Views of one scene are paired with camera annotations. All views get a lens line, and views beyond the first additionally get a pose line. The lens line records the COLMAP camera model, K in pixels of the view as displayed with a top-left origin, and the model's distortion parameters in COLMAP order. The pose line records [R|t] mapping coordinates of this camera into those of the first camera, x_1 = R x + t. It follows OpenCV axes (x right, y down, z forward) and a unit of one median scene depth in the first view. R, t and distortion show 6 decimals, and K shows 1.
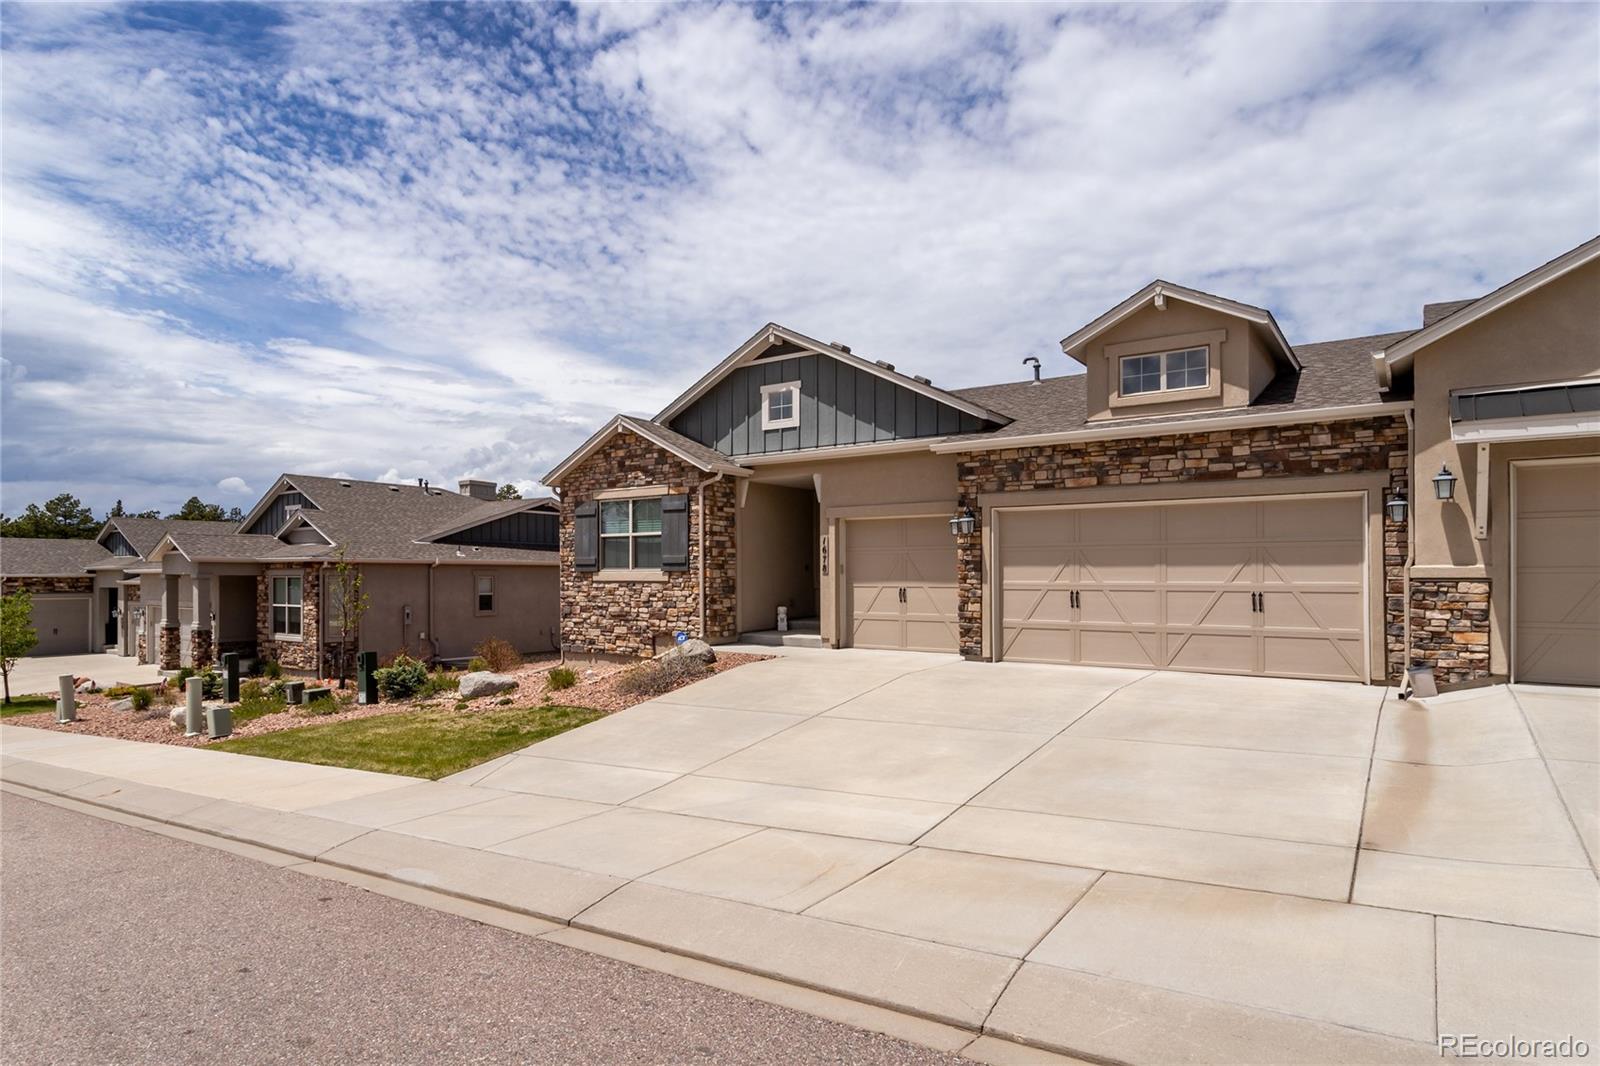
lens RADIAL K [[909.5, 0, 799.5], [0, 909.5, 561.6], [0, 0, 1]] dist [-0.005119, -0.000286]
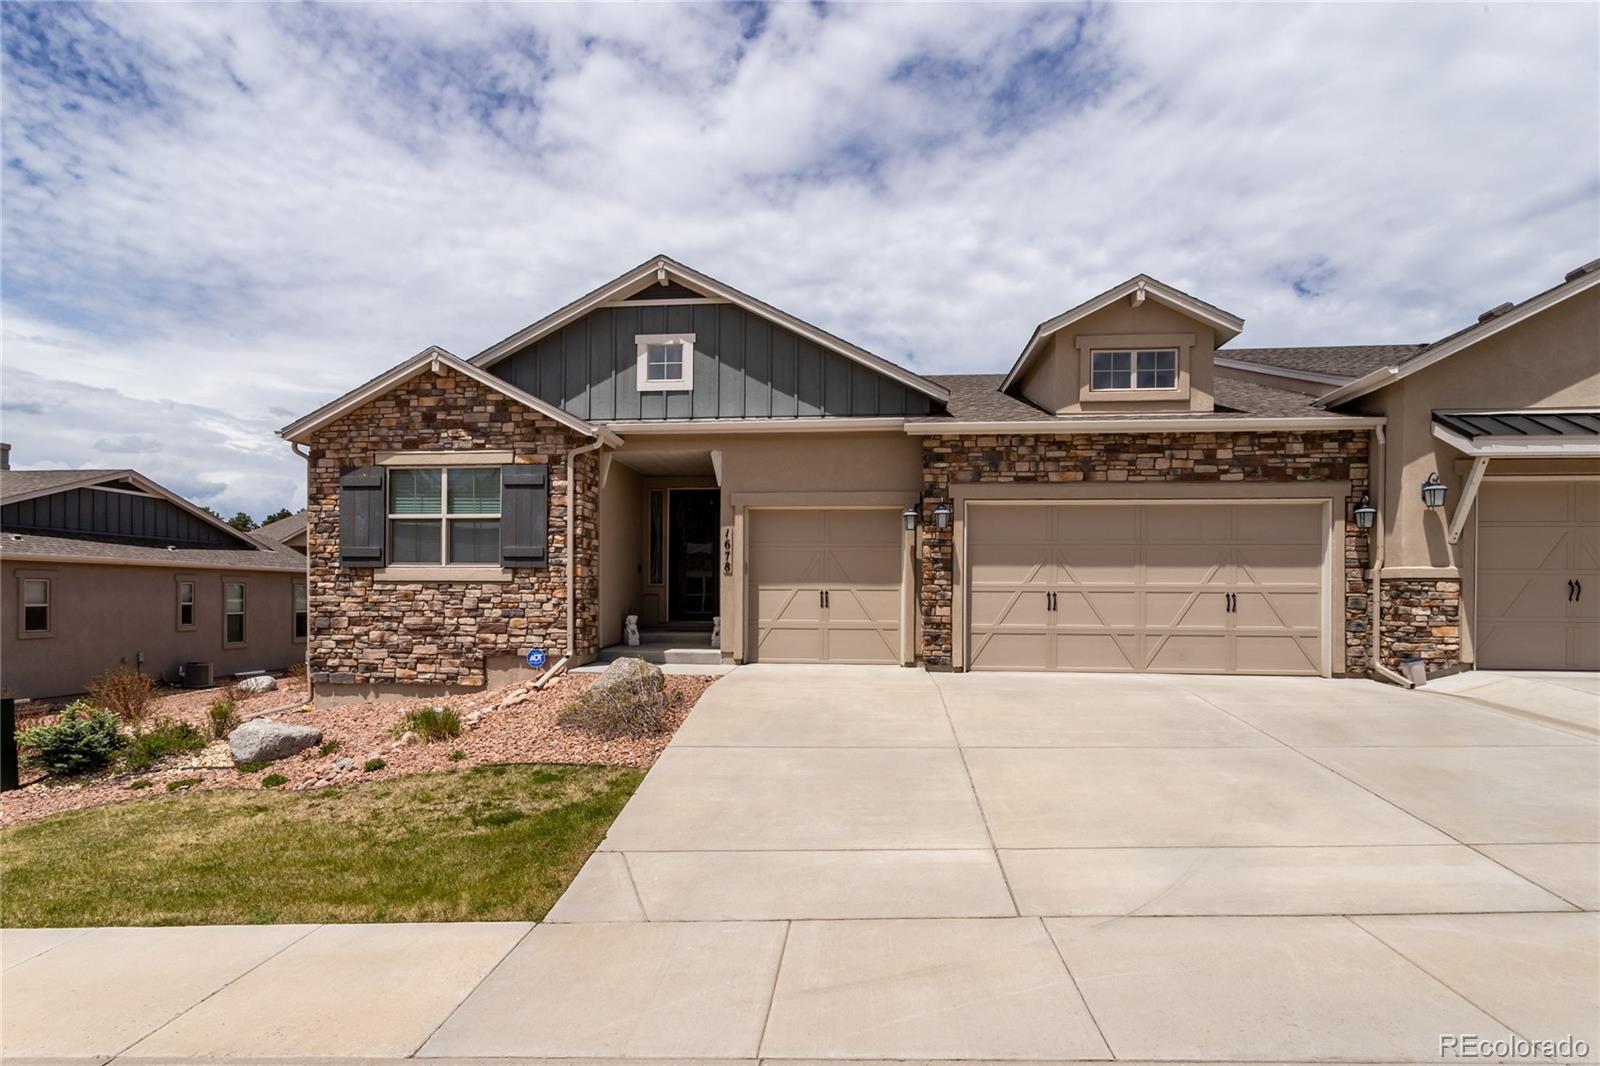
lens RADIAL K [[905.2, 0, 799.3], [0, 905.2, 602.6], [0, 0, 1]] dist [0.001162, 0.000418]
pose [[0.872733, 0.001457, 0.488195, -0.306750], [-0.012588, 0.999730, 0.019521, 0.022132], [-0.488035, -0.023183, 0.872516, 0.248898]]
